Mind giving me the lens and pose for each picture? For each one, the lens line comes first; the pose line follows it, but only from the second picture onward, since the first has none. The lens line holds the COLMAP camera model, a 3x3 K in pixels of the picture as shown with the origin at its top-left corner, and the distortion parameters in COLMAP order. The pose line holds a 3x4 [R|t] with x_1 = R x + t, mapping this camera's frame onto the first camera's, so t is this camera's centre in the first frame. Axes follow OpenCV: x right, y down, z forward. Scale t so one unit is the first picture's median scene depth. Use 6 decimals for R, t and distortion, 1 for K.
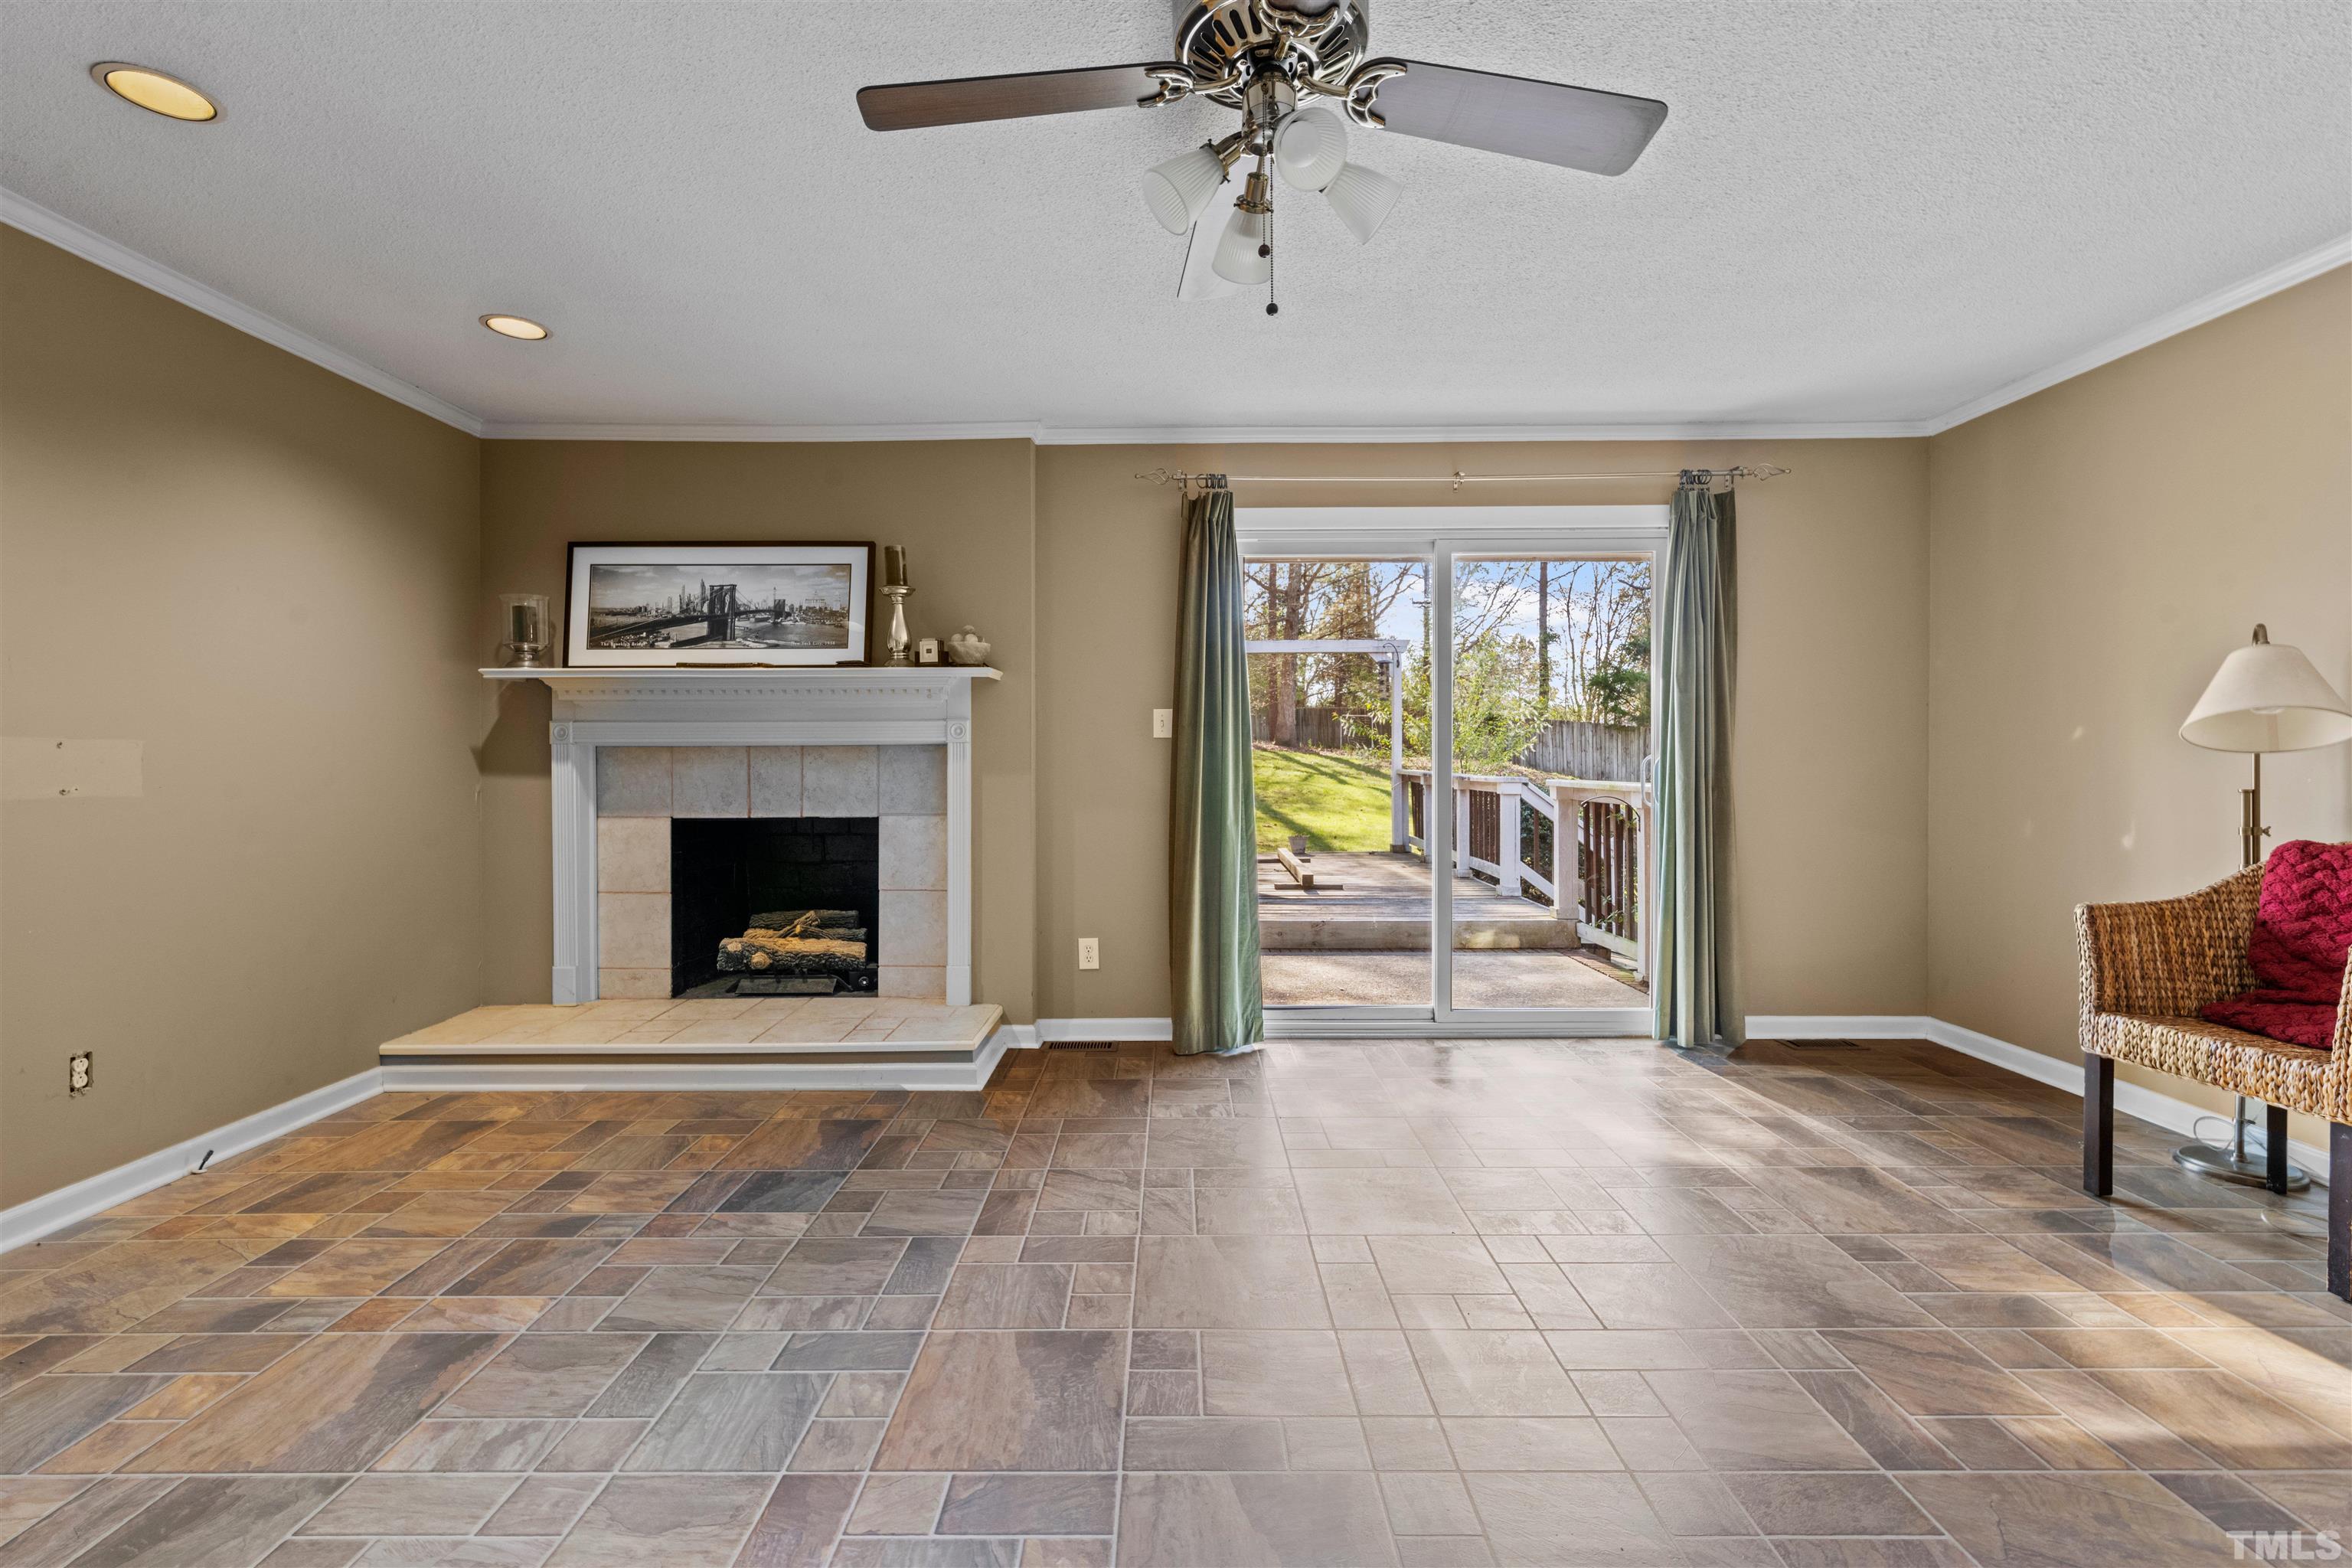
lens RADIAL K [[1012.6, 0, 1173.2], [0, 1012.6, 754.0], [0, 0, 1]] dist [0.000278, 0.000107]
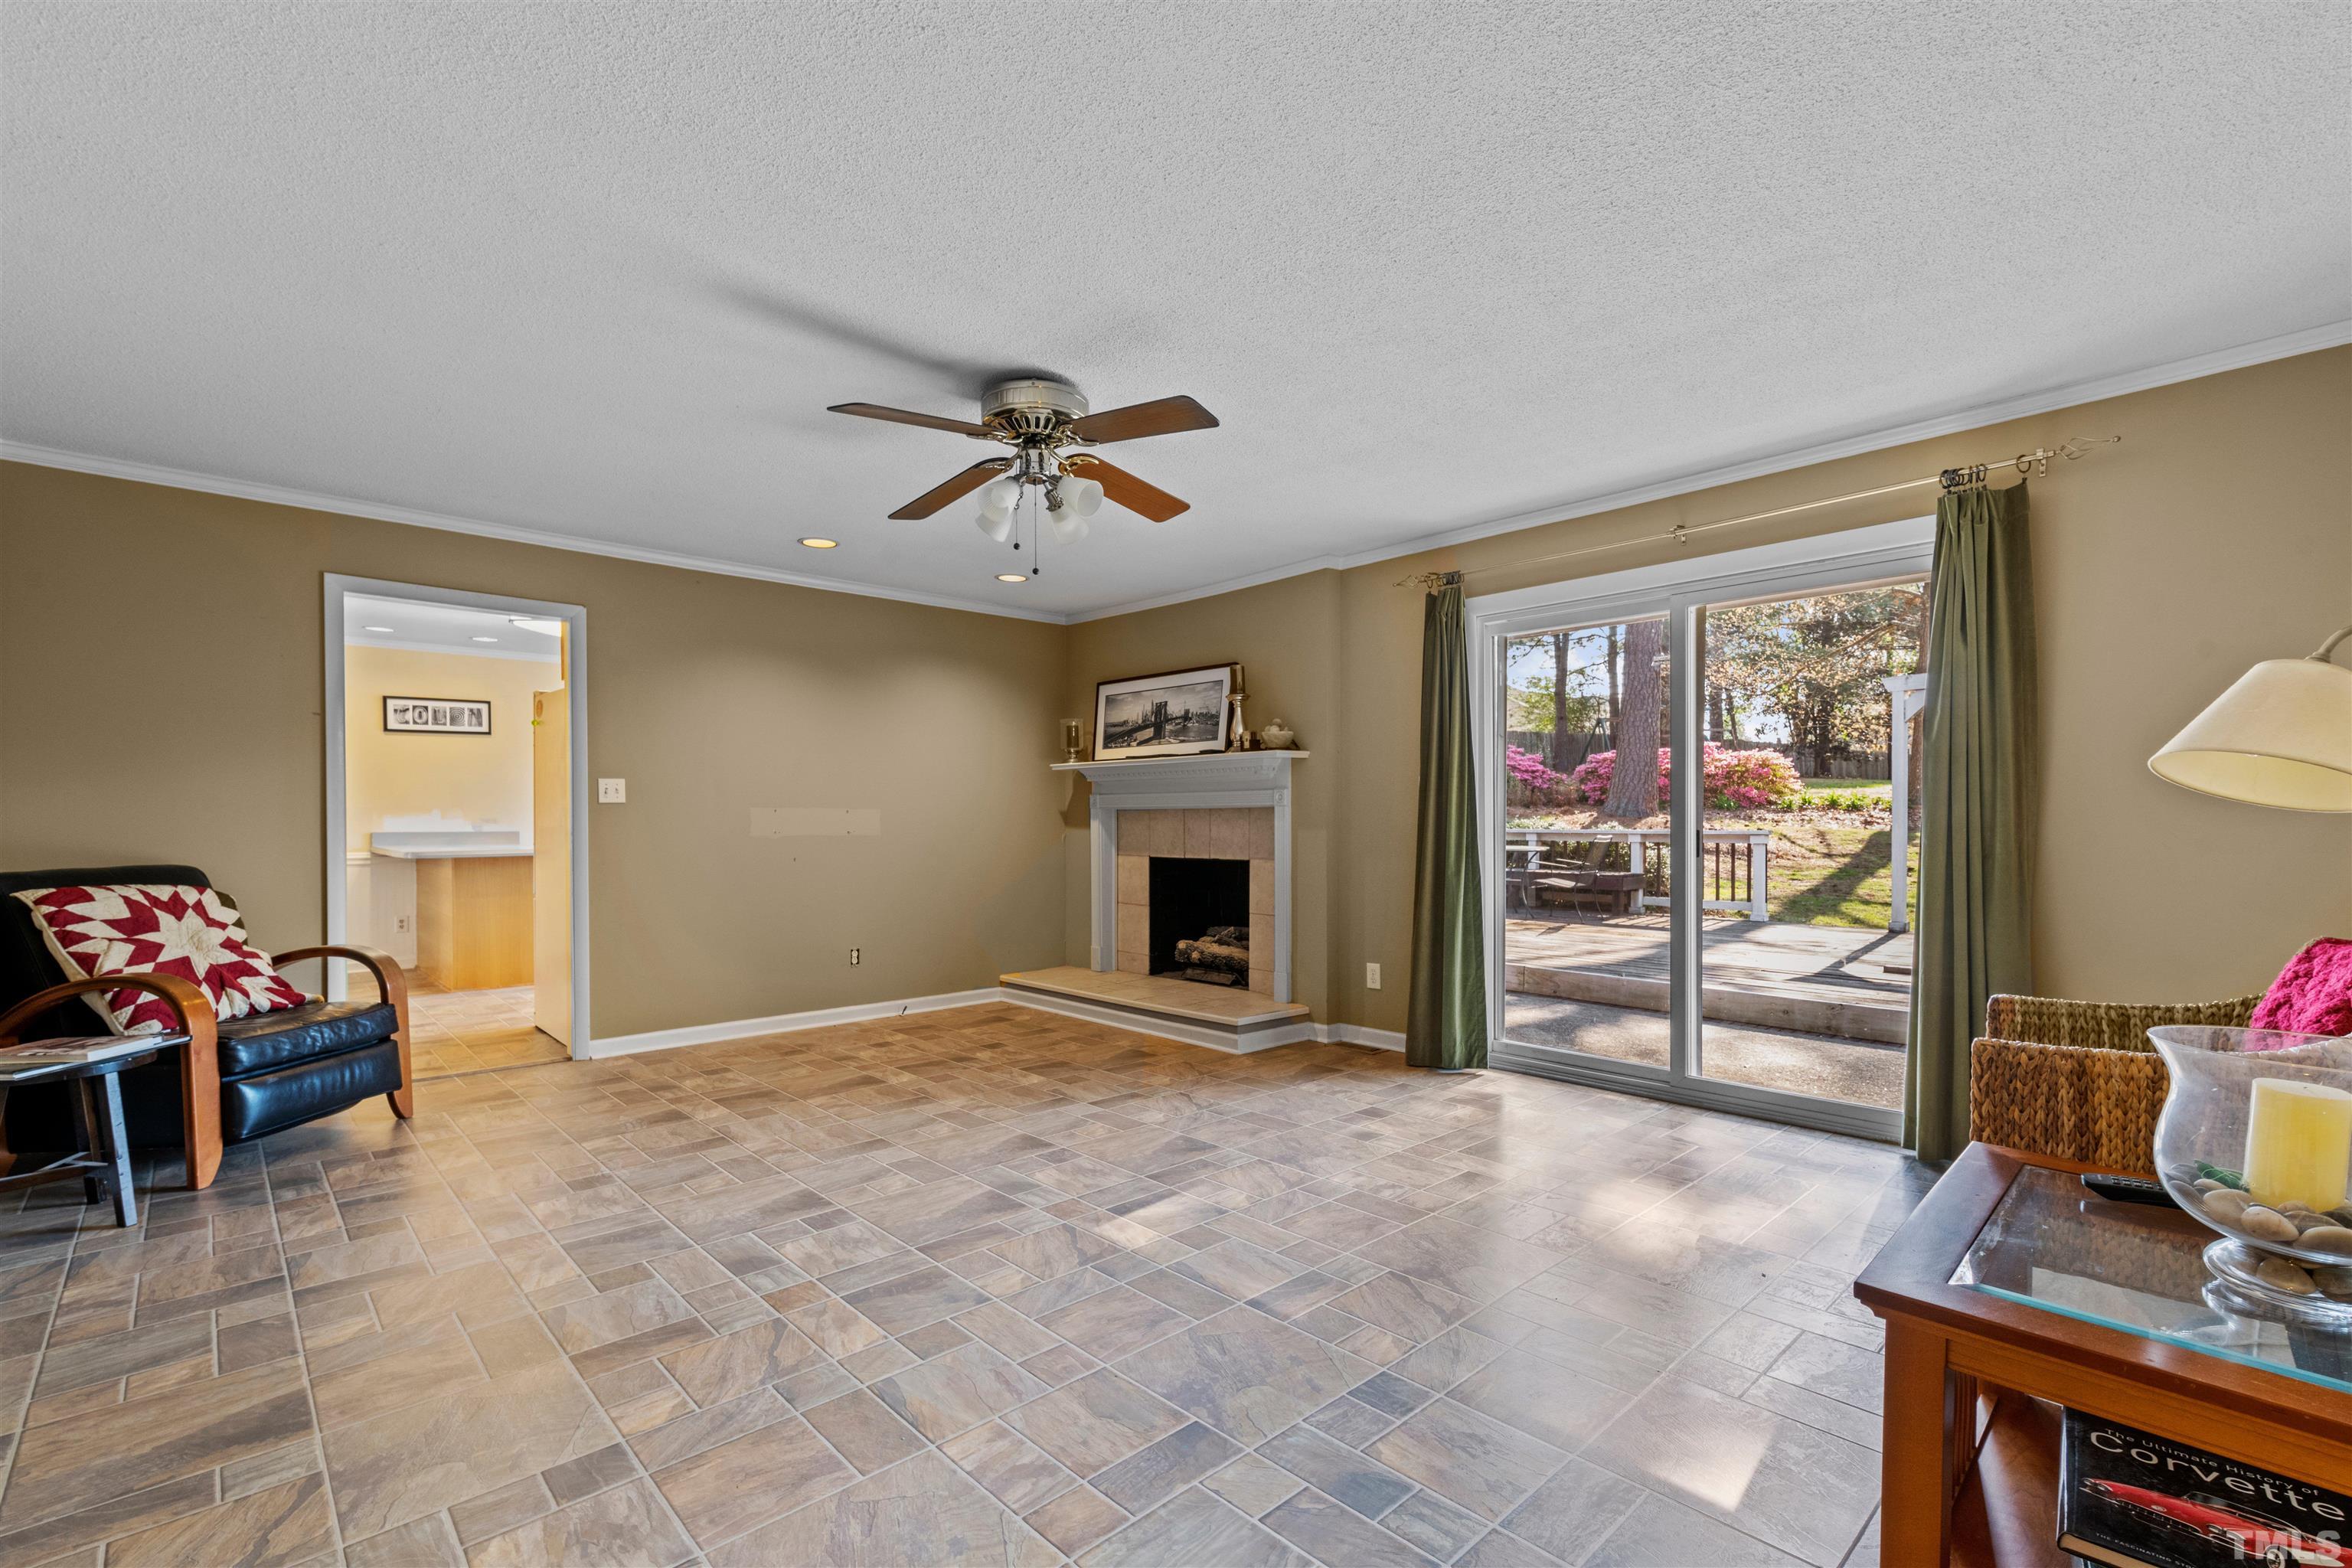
lens RADIAL K [[1035.5, 0, 1183.1], [0, 1035.5, 815.4], [0, 0, 1]] dist [-0.000872, -0.000104]
pose [[0.691454, -0.001000, -0.722420, 0.689652], [0.003484, 0.999992, 0.001950, -0.001572], [0.722412, -0.003866, 0.691452, -0.039303]]
